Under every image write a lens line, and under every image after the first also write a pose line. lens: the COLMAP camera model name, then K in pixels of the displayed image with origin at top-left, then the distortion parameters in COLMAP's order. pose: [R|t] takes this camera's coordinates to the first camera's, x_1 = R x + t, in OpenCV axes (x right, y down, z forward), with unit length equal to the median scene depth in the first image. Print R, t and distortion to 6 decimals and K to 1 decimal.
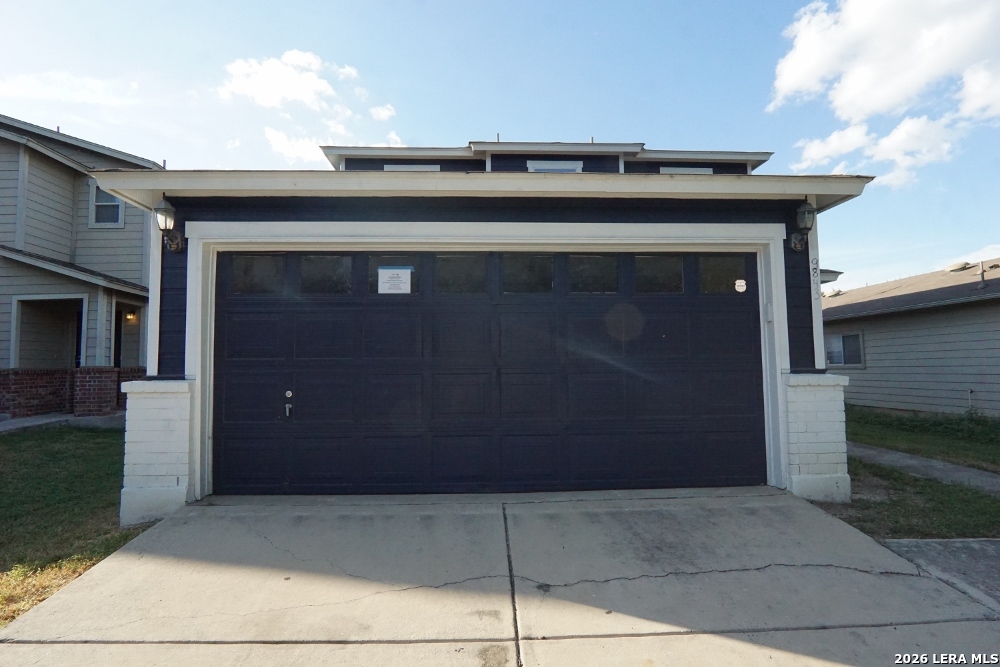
lens RADIAL K [[532.0, 0, 501.3], [0, 532.0, 331.0], [0, 0, 1]] dist [-0.034764, 0.010295]
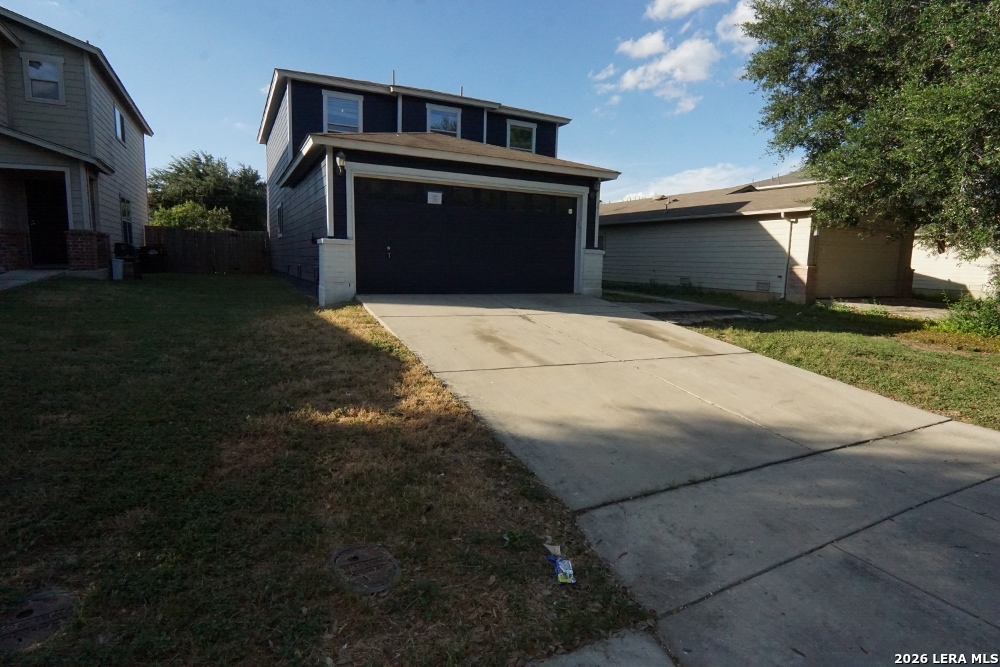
lens RADIAL K [[532.0, 0, 501.3], [0, 532.0, 331.0], [0, 0, 1]] dist [-0.034764, 0.010295]
pose [[0.910174, -0.020996, 0.413693, -0.408199], [-0.063981, 0.979603, 0.190483, 0.003953], [-0.409254, -0.199842, 0.890266, -0.546761]]
